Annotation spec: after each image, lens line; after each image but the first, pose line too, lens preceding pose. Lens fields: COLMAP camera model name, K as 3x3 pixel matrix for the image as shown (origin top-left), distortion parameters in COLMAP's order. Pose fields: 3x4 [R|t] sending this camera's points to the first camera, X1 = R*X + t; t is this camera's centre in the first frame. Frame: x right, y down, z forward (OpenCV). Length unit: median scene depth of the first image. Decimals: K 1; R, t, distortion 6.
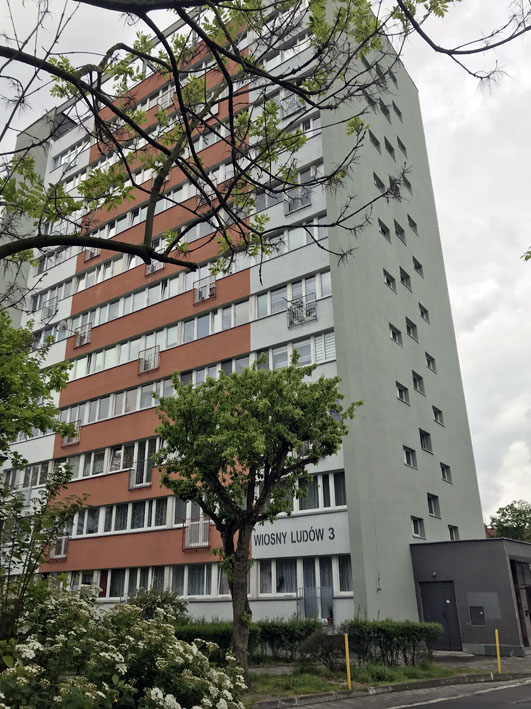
lens RADIAL K [[566.7, 0, 265.5], [0, 566.7, 354.5], [0, 0, 1]] dist [0.011555, -0.019904]
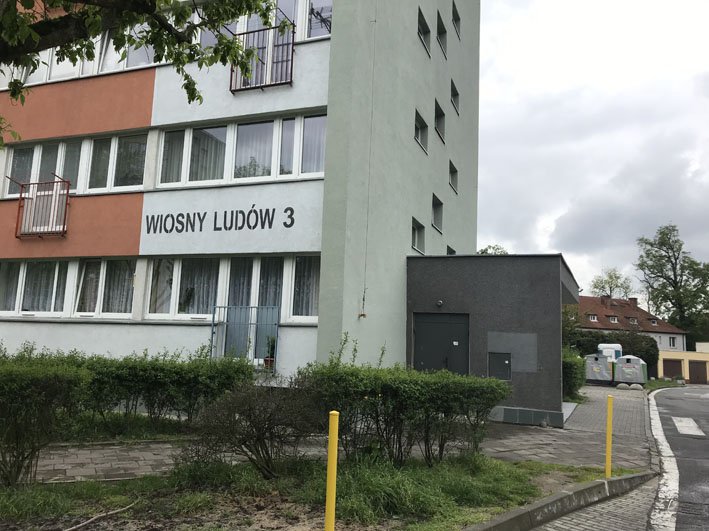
lens RADIAL K [[566.7, 0, 354.5], [0, 566.7, 265.5], [0, 0, 1]] dist [0.011555, -0.019904]
pose [[0.963659, 0.087842, 0.252281, 0.042800], [-0.151994, 0.956920, 0.247391, 0.211494], [-0.219681, -0.276746, 0.935495, 0.453791]]
